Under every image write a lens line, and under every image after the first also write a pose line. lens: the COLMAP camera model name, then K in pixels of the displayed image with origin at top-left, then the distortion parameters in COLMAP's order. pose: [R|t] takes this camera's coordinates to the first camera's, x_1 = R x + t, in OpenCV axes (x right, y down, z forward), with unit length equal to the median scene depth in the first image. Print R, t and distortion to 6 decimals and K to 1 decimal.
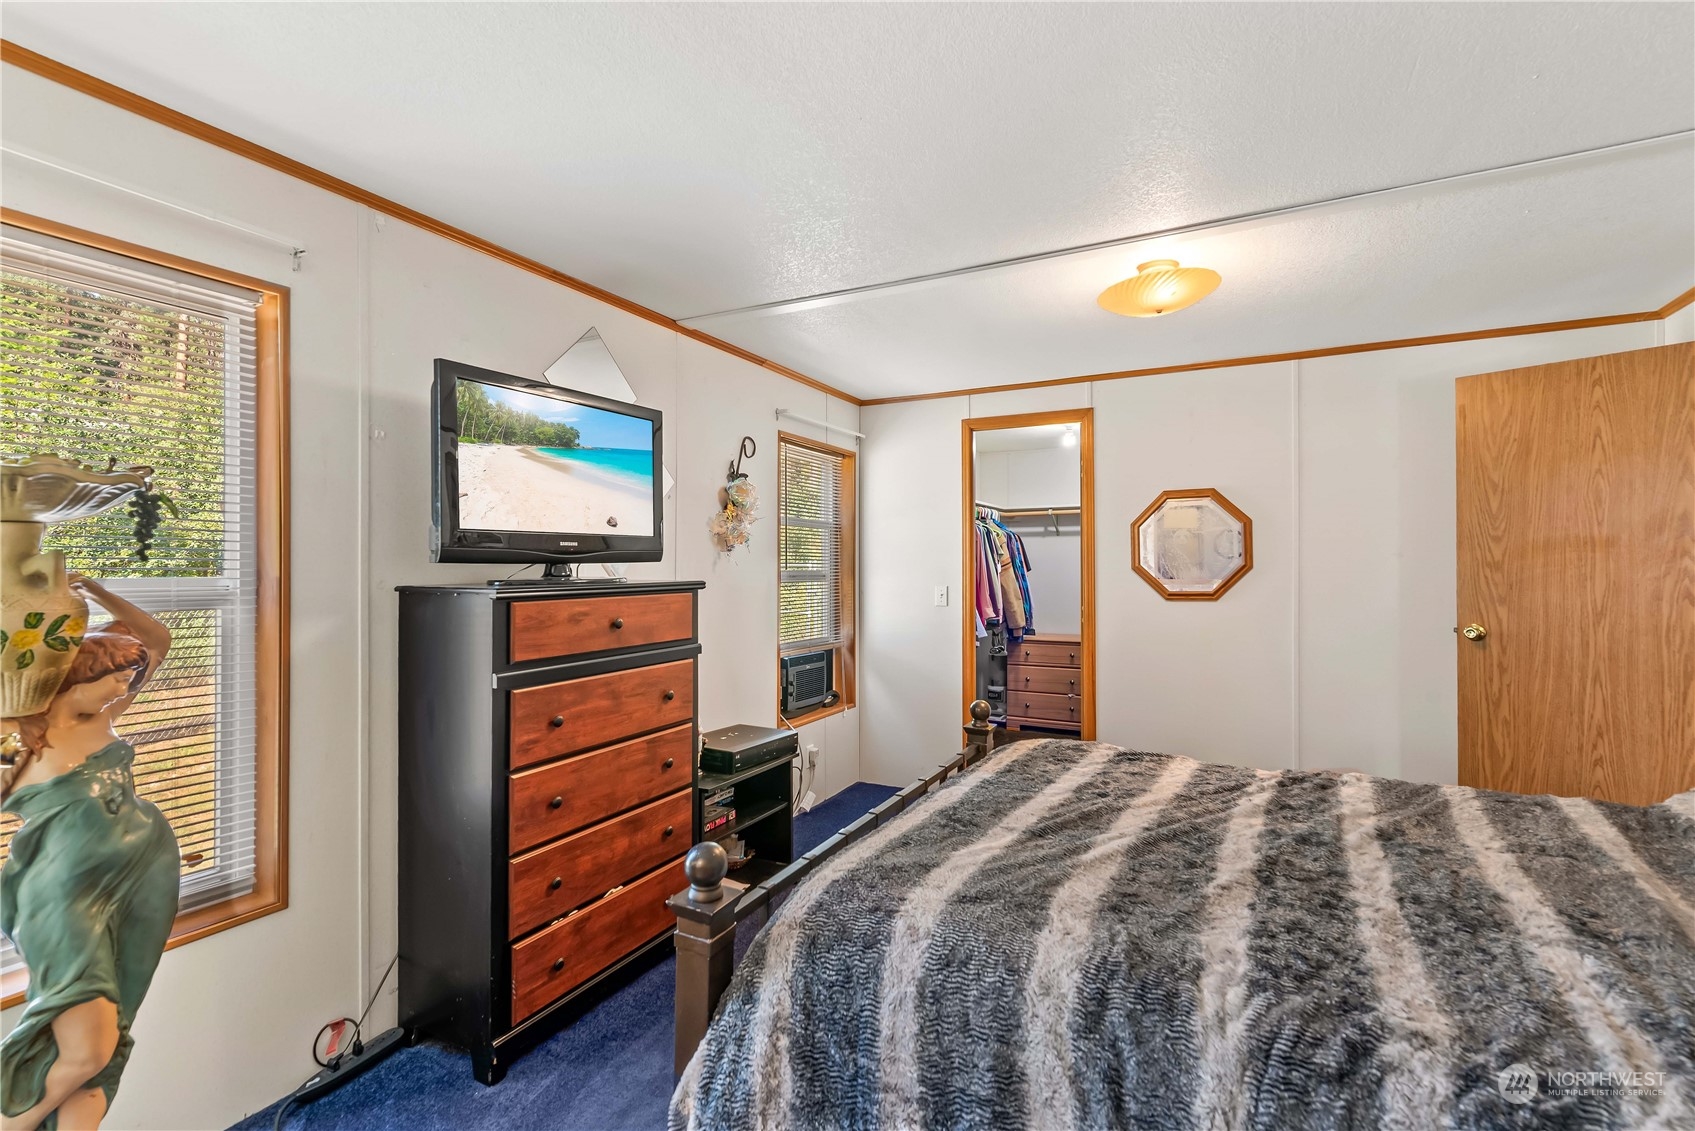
lens RADIAL K [[748.2, 0, 852.0], [0, 748.2, 563.3], [0, 0, 1]] dist [0.001600, 0.000379]
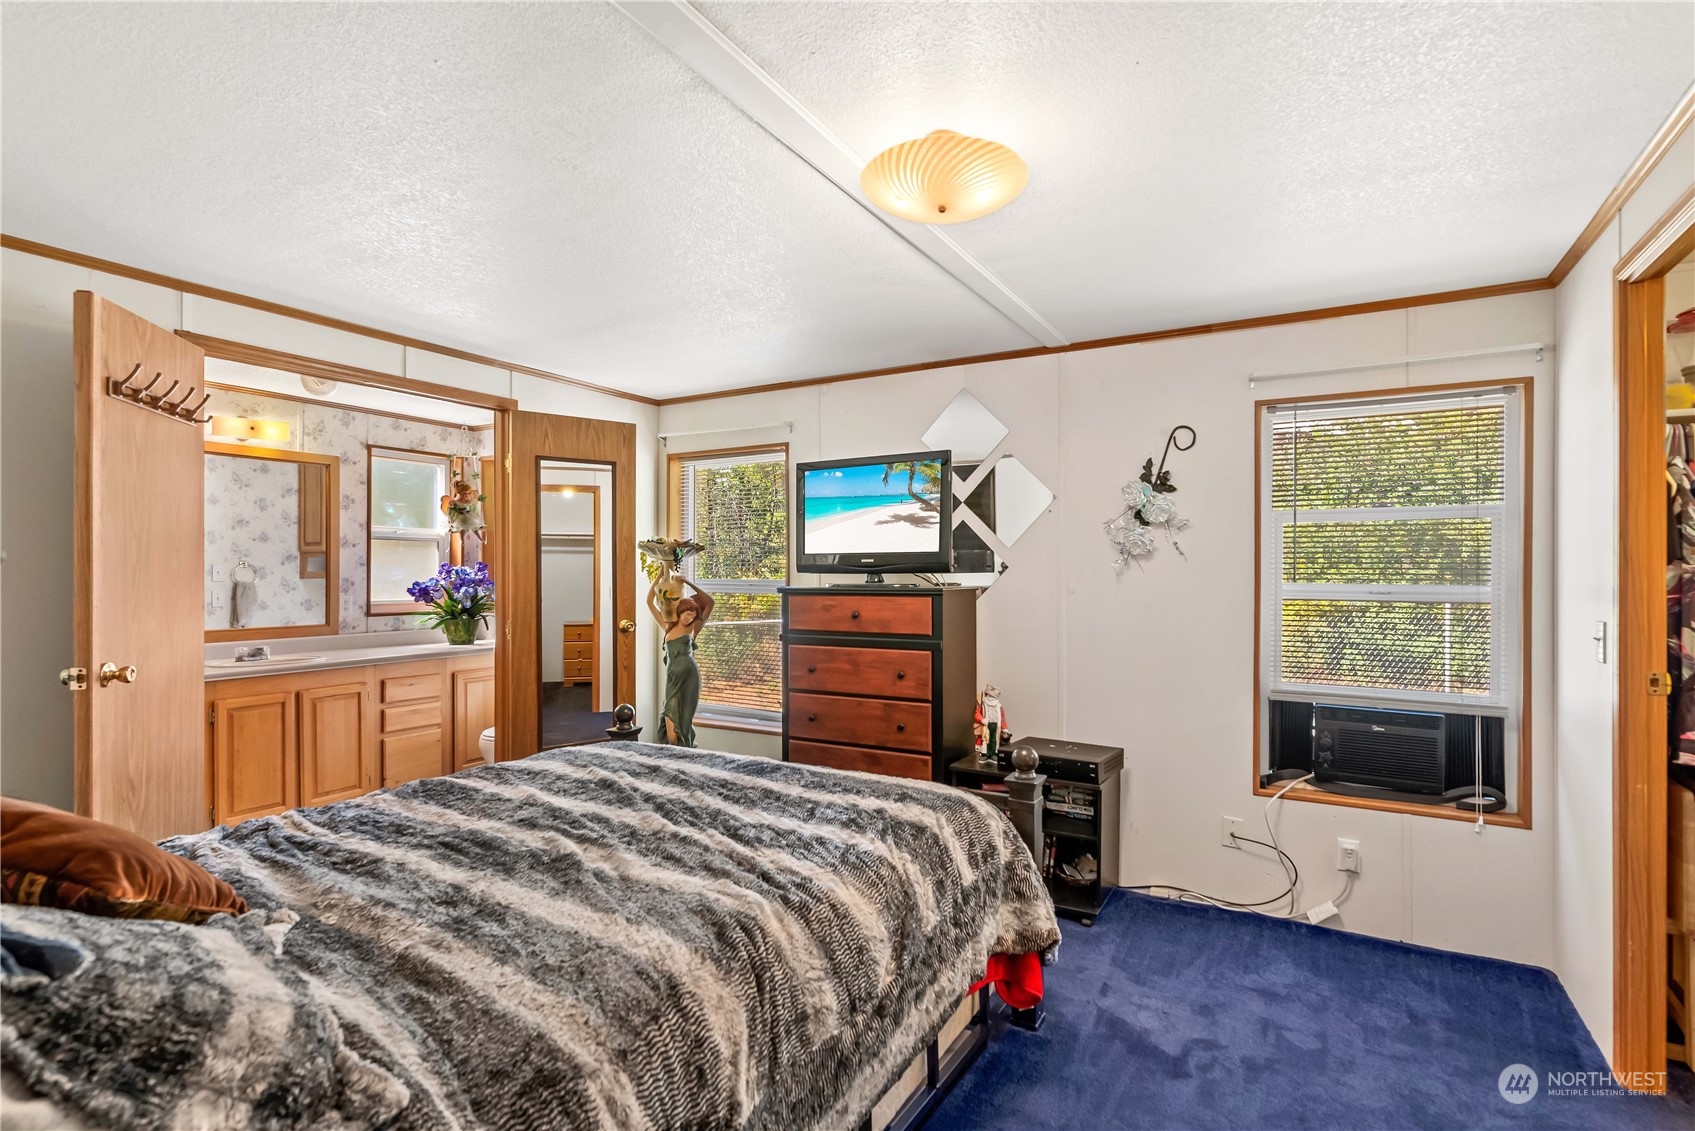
lens RADIAL K [[827.2, 0, 842.7], [0, 827.2, 573.7], [0, 0, 1]] dist [0.004693, -0.000132]
pose [[-0.034204, 0.006533, -0.999394, 1.307365], [0.001079, 0.999978, 0.006500, -0.010722], [0.999414, -0.000856, -0.034211, 1.030213]]
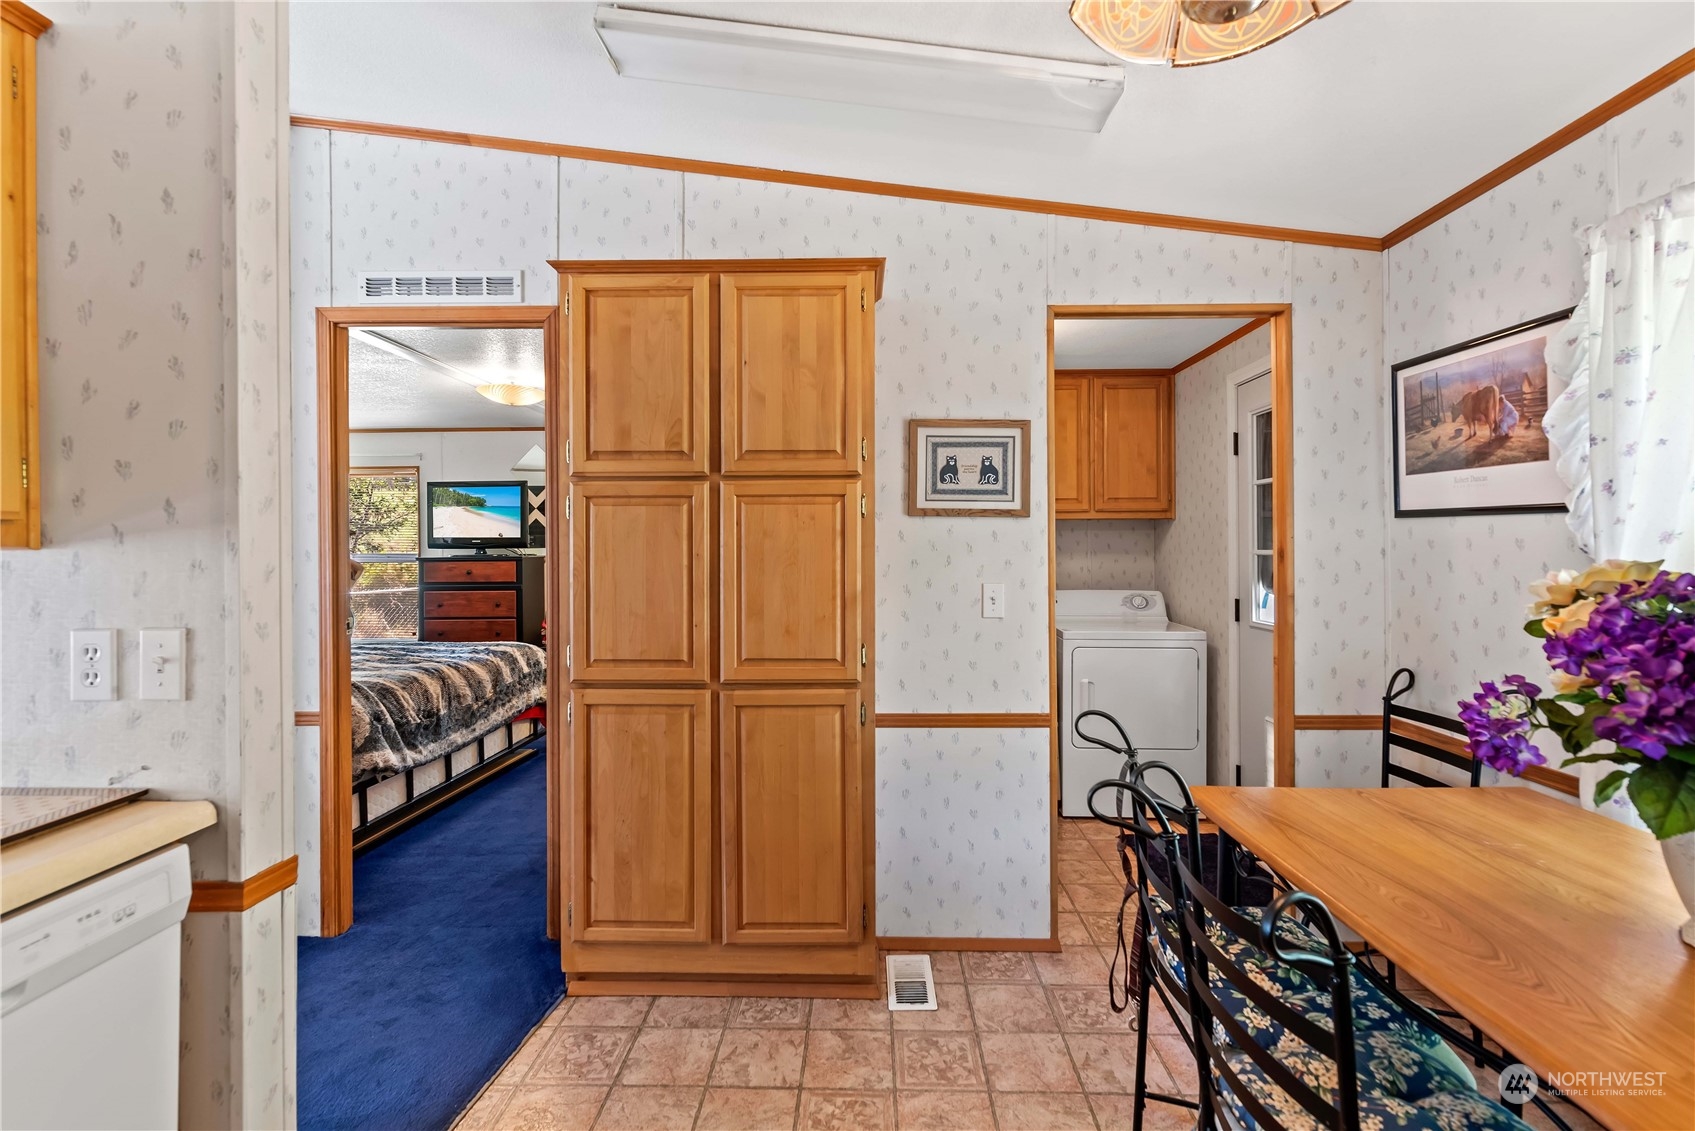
lens RADIAL K [[748.2, 0, 840.4], [0, 748.2, 560.7], [0, 0, 1]] dist [0.001600, 0.000379]
pose [[0.442822, 0.017470, -0.896439, 2.549849], [0.000454, 0.999806, 0.019709, -0.009204], [0.896609, -0.009134, 0.442728, 1.005441]]
